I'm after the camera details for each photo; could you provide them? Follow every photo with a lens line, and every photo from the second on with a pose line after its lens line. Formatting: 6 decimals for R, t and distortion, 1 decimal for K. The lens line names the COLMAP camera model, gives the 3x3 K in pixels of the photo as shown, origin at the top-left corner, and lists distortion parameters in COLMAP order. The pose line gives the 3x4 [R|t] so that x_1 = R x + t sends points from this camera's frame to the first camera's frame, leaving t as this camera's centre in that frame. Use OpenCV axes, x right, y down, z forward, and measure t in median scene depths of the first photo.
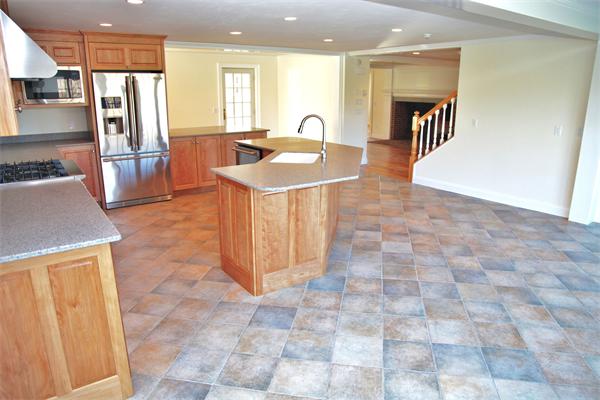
lens RADIAL K [[410.4, 0, 300.0], [0, 410.4, 200.0], [0, 0, 1]] dist [-0.122833, 0.066203]
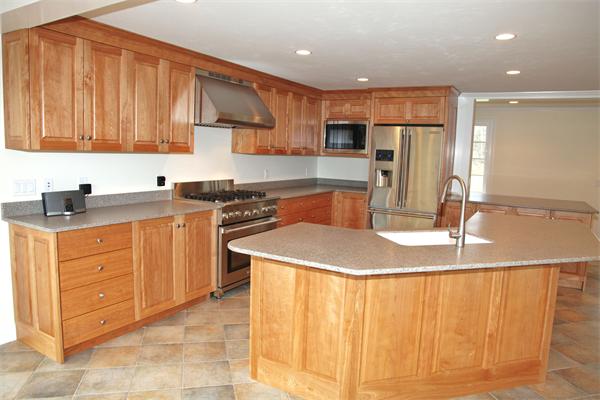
lens RADIAL K [[410.4, 0, 300.0], [0, 410.4, 200.0], [0, 0, 1]] dist [-0.122833, 0.066203]
pose [[0.415223, 0.115922, -0.902304, 0.586929], [-0.268721, 0.963218, 0.000088, -0.125986], [0.869125, 0.242432, 0.431101, 0.626950]]
